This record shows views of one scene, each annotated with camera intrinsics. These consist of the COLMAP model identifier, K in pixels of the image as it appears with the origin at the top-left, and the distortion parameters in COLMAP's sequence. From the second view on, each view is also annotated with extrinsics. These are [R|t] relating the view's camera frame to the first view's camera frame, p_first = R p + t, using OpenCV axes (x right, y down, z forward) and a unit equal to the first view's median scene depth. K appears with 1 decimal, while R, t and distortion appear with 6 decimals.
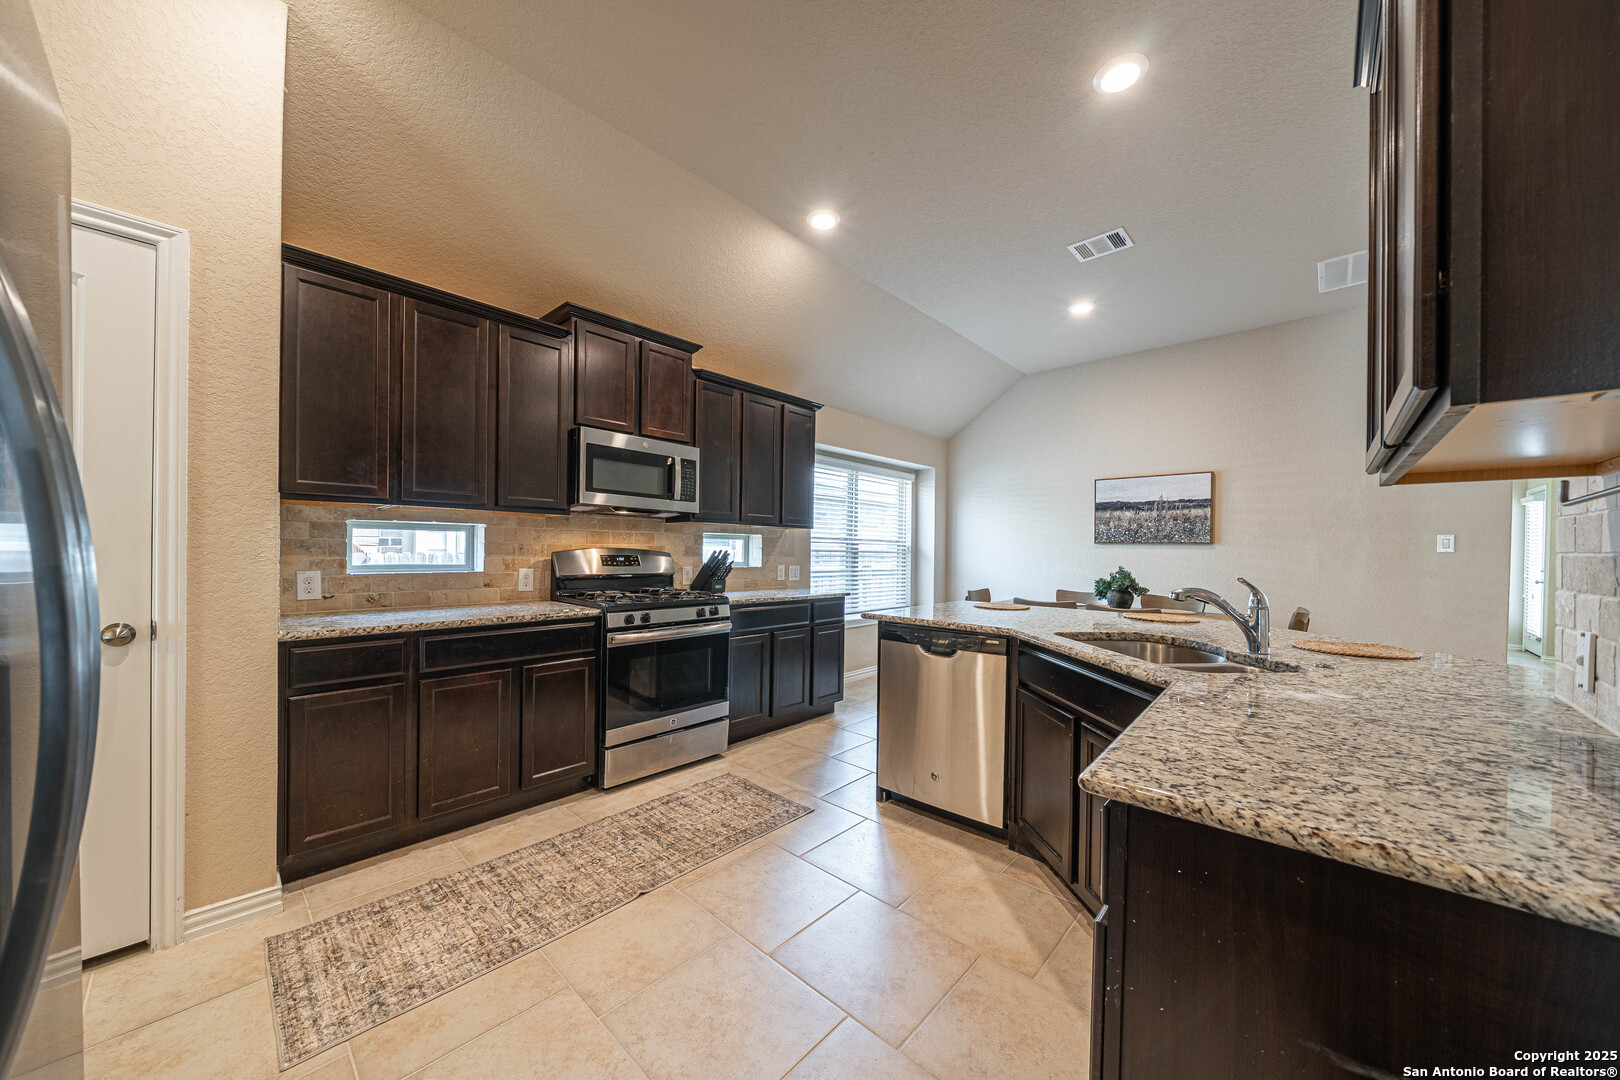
lens RADIAL K [[556.8, 0, 801.7], [0, 556.8, 549.8], [0, 0, 1]] dist [-0.003317, -0.000167]
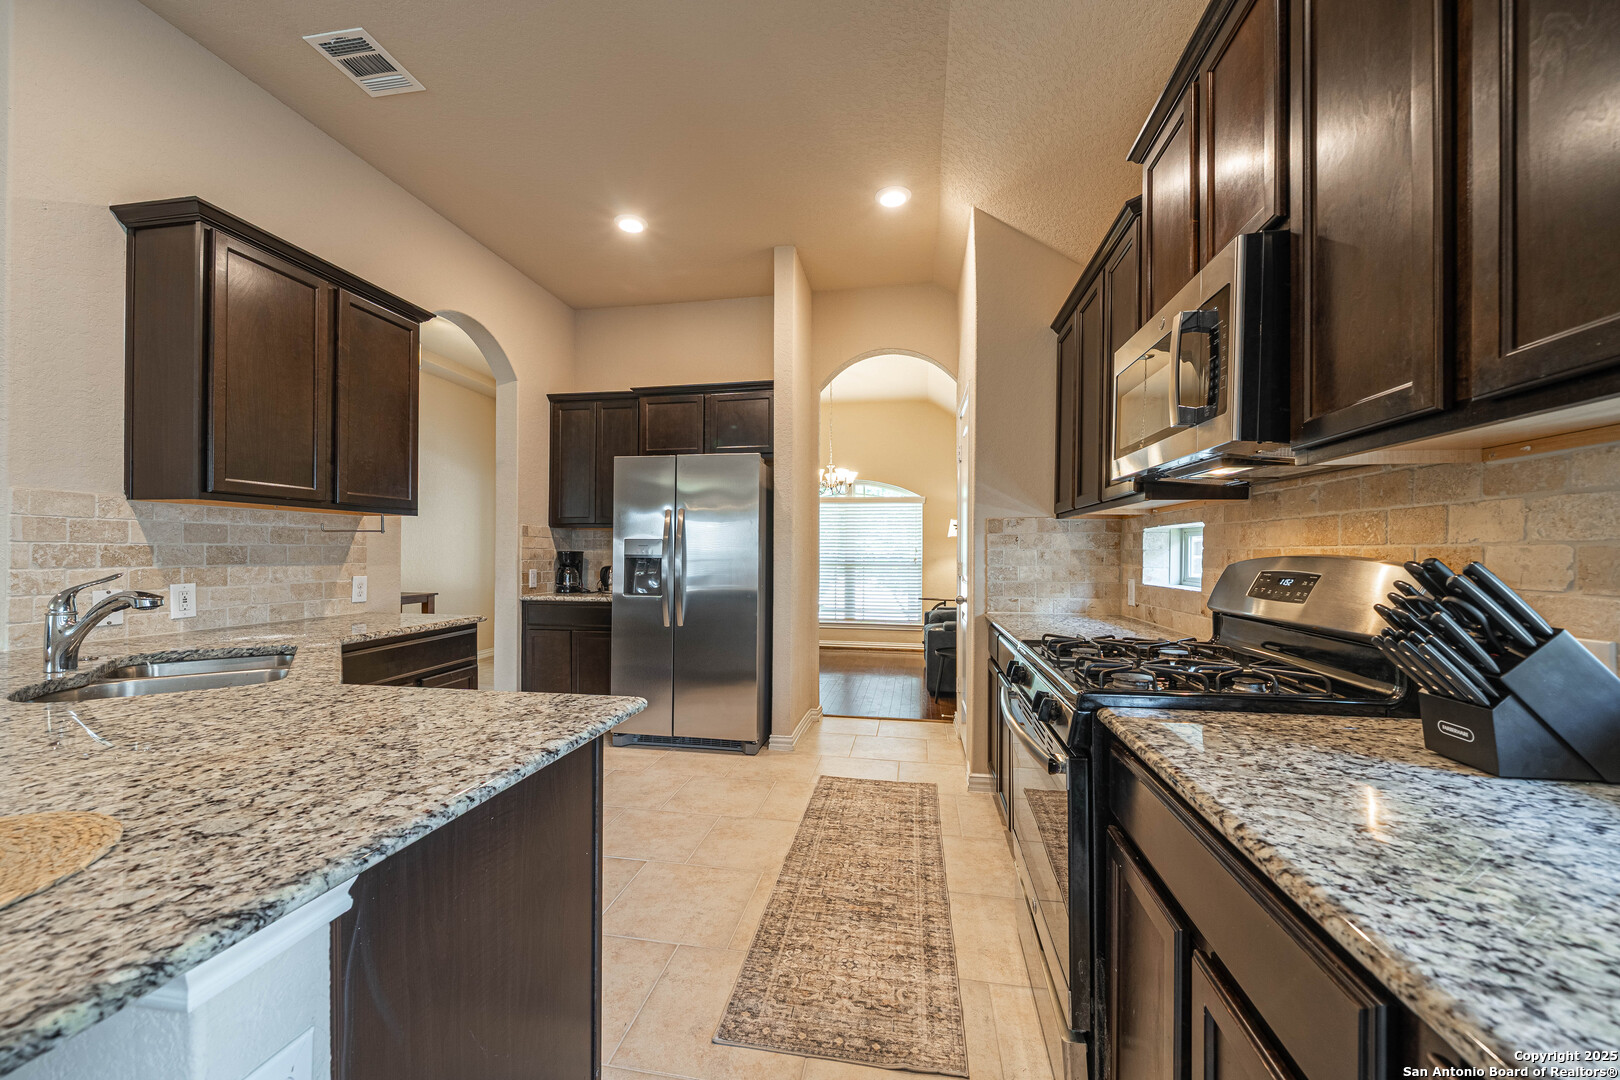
lens RADIAL K [[604.9, 0, 785.7], [0, 604.9, 553.8], [0, 0, 1]] dist [0.001394, 0.000128]
pose [[-0.847687, -0.012215, -0.530357, 0.287008], [-0.013075, 0.999912, -0.002133, 0.001629], [0.530336, 0.005126, -0.847772, 1.574299]]
